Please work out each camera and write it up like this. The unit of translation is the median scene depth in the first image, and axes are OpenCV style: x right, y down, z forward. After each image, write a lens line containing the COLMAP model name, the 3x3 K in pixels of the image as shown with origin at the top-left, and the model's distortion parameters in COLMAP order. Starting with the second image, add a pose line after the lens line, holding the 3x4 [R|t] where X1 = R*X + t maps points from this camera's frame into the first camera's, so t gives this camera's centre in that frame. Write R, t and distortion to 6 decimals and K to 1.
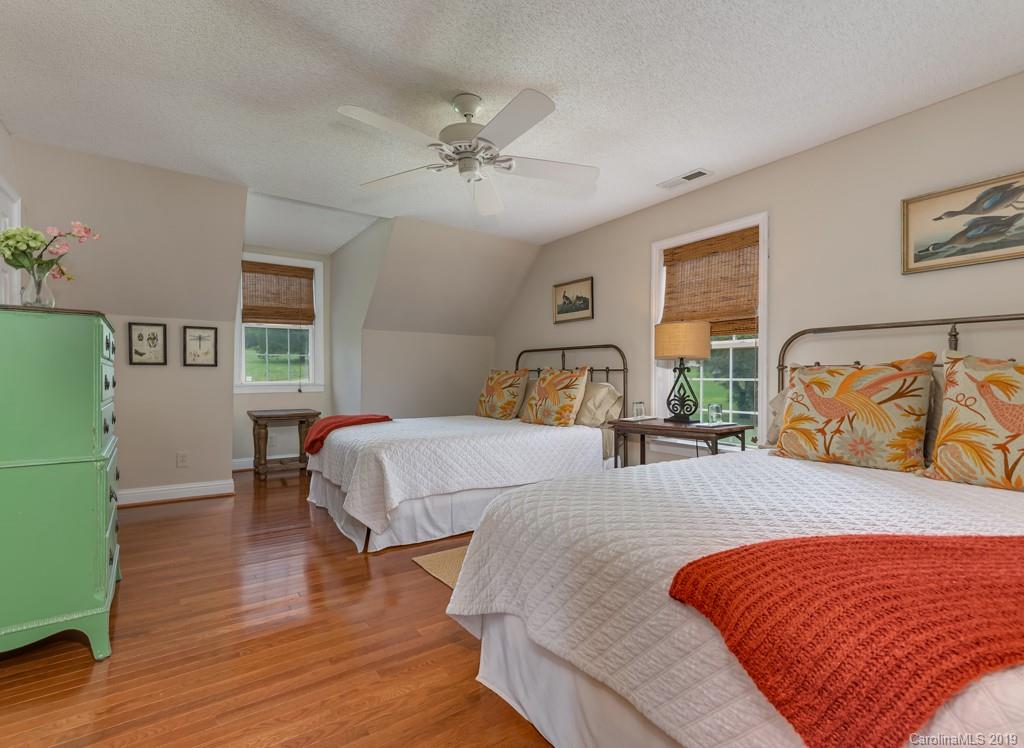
lens RADIAL K [[484.1, 0, 523.7], [0, 484.1, 378.7], [0, 0, 1]] dist [0.006129, 0.000728]
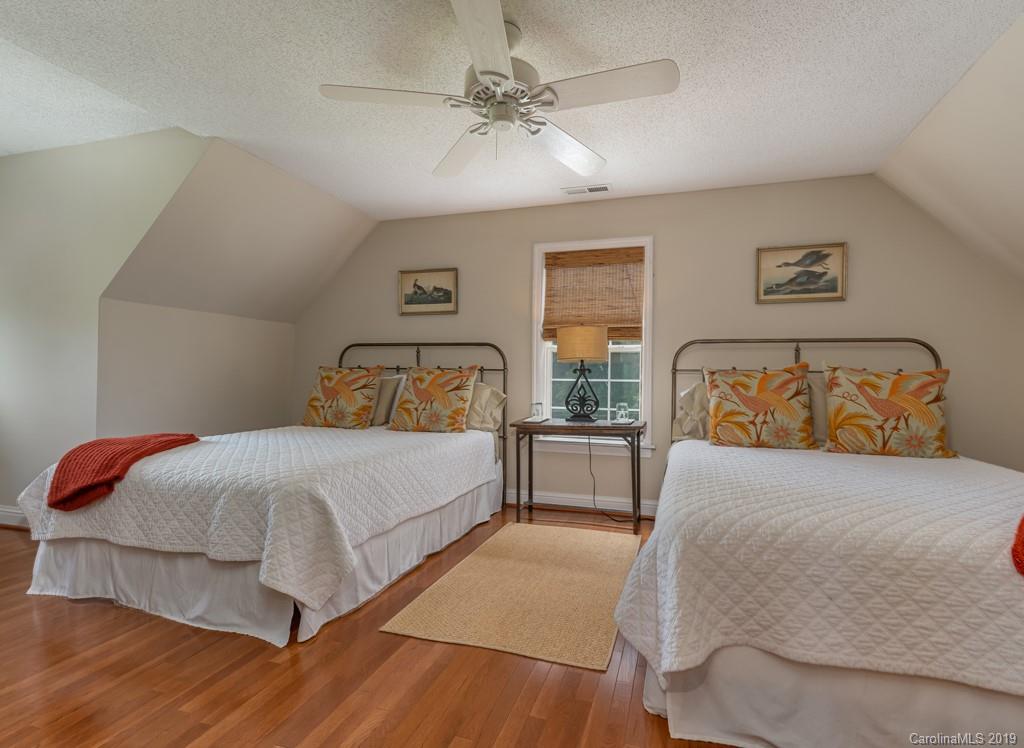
lens RADIAL K [[484.1, 0, 523.7], [0, 484.1, 378.7], [0, 0, 1]] dist [0.006129, 0.000728]
pose [[0.790414, 0.002889, 0.612566, -0.424790], [-0.005839, 0.999979, 0.002818, -0.004147], [-0.612545, -0.005804, 0.790415, 0.253752]]
